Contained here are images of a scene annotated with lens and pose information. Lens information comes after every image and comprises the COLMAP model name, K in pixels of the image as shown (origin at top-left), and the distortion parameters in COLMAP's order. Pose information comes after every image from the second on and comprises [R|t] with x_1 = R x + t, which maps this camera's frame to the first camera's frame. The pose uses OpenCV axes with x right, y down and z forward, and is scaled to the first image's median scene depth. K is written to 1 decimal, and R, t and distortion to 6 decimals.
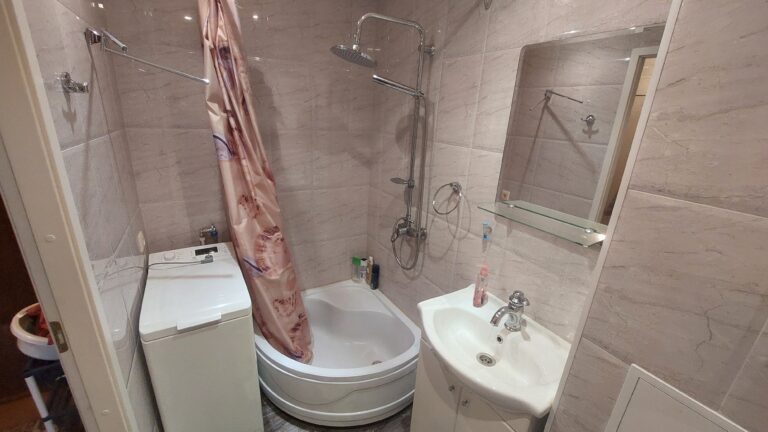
lens RADIAL K [[306.6, 0, 380.3], [0, 306.6, 212.8], [0, 0, 1]] dist [-0.018267, -0.000435]
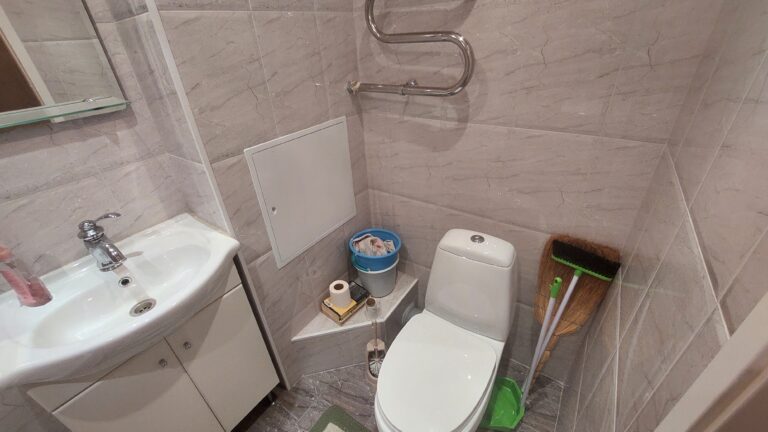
lens RADIAL K [[306.6, 0, 380.3], [0, 306.6, 212.8], [0, 0, 1]] dist [-0.018267, -0.000435]
pose [[-0.418151, -0.482038, 0.769928, -0.339216], [0.314254, 0.718484, 0.620503, 0.011818], [-0.852287, 0.501417, -0.148953, 0.406503]]
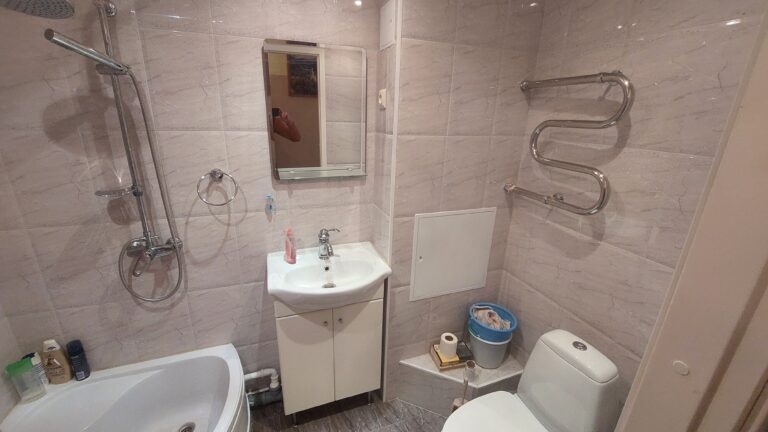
lens RADIAL K [[306.6, 0, 380.3], [0, 306.6, 212.8], [0, 0, 1]] dist [-0.018267, -0.000435]
pose [[0.174779, -0.346879, 0.921481, -0.622899], [0.285605, 0.913510, 0.289707, -0.112773], [-0.942275, 0.212544, 0.258733, 0.329557]]
